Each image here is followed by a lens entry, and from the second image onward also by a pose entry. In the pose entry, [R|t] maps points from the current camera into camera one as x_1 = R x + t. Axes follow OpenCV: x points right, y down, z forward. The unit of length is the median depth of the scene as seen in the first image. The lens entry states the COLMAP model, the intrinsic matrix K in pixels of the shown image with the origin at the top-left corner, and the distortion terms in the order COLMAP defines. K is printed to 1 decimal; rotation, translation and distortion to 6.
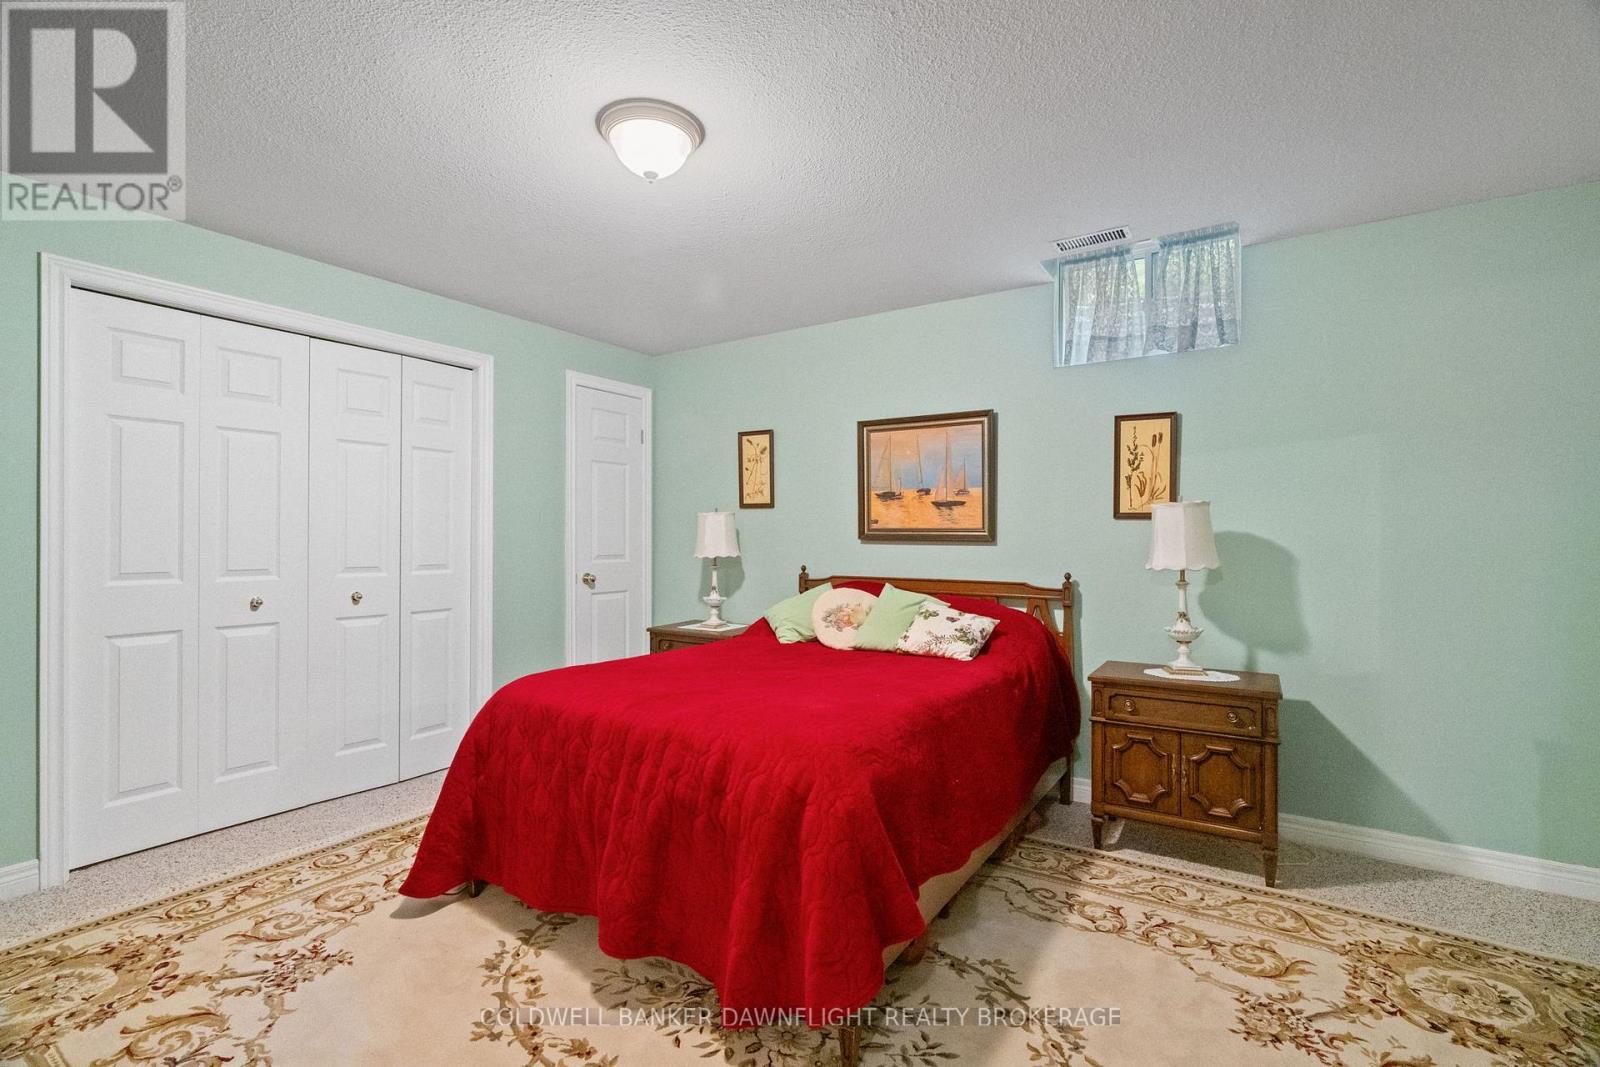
lens RADIAL K [[718.4, 0, 799.4], [0, 718.4, 535.3], [0, 0, 1]] dist [-0.017582, 0.000289]
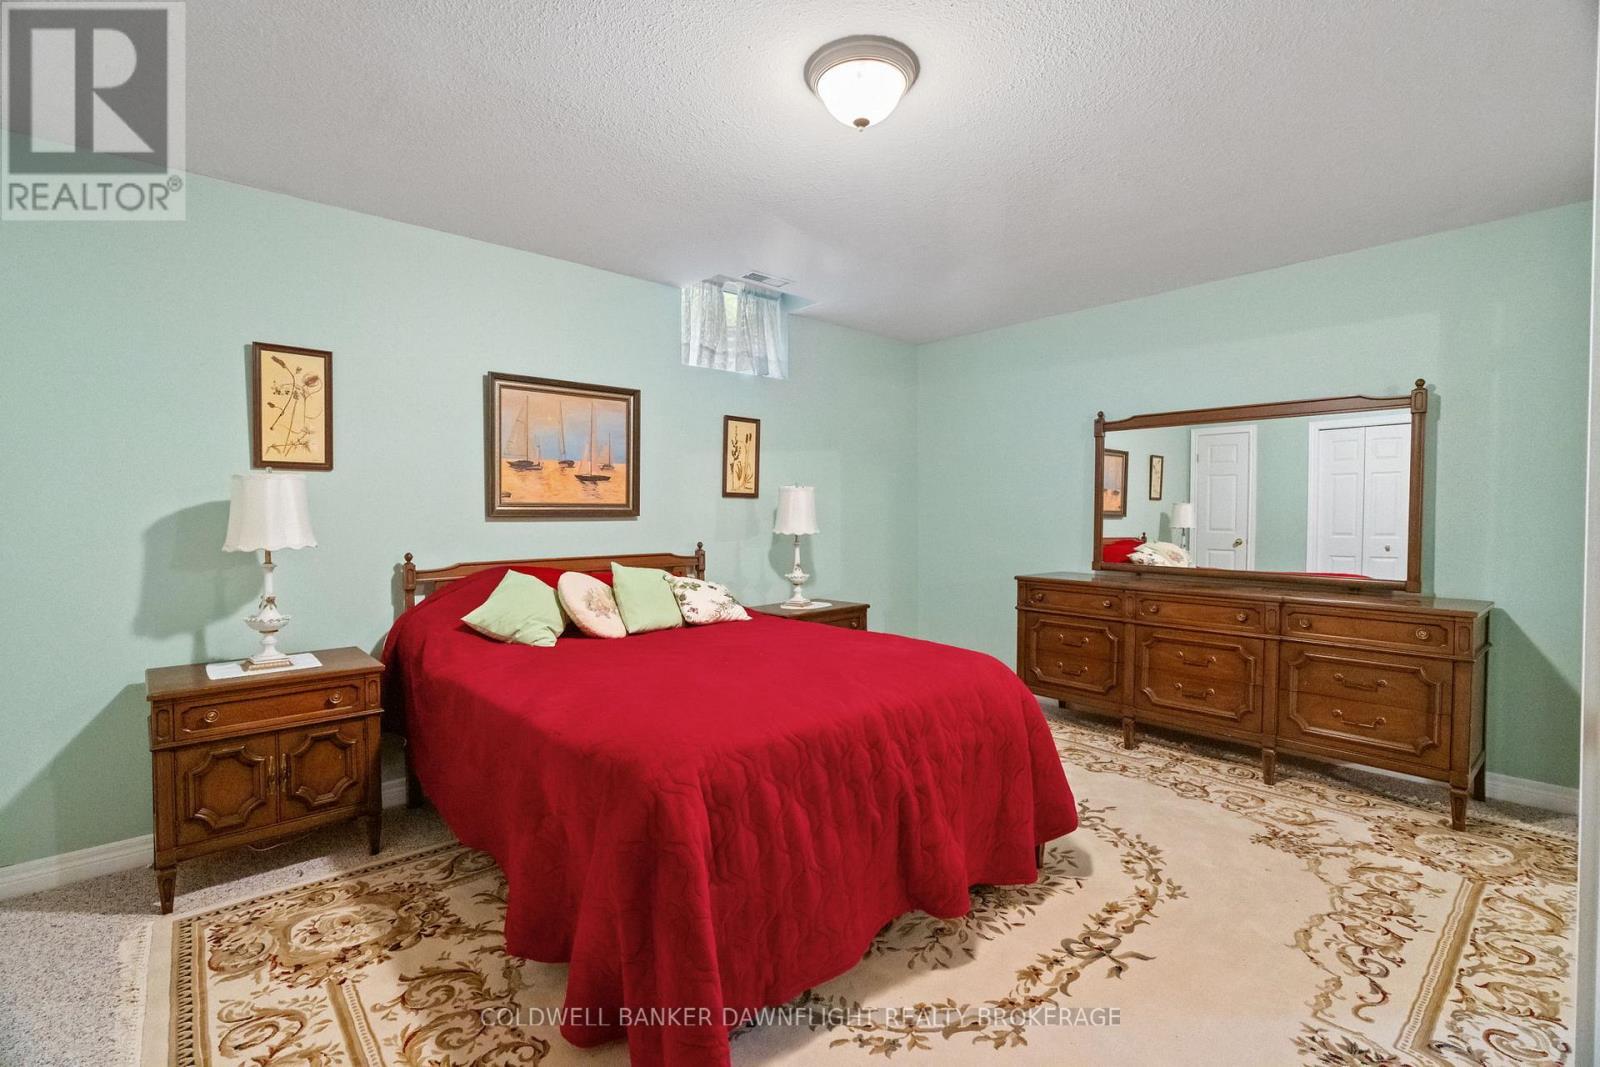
lens RADIAL K [[728.3, 0, 798.5], [0, 728.3, 522.9], [0, 0, 1]] dist [-0.014280, 0.005843]
pose [[0.256694, -0.017961, 0.966326, -0.684956], [0.004666, 0.999839, 0.017344, 0.000550], [-0.966481, 0.000057, 0.256737, 0.492137]]
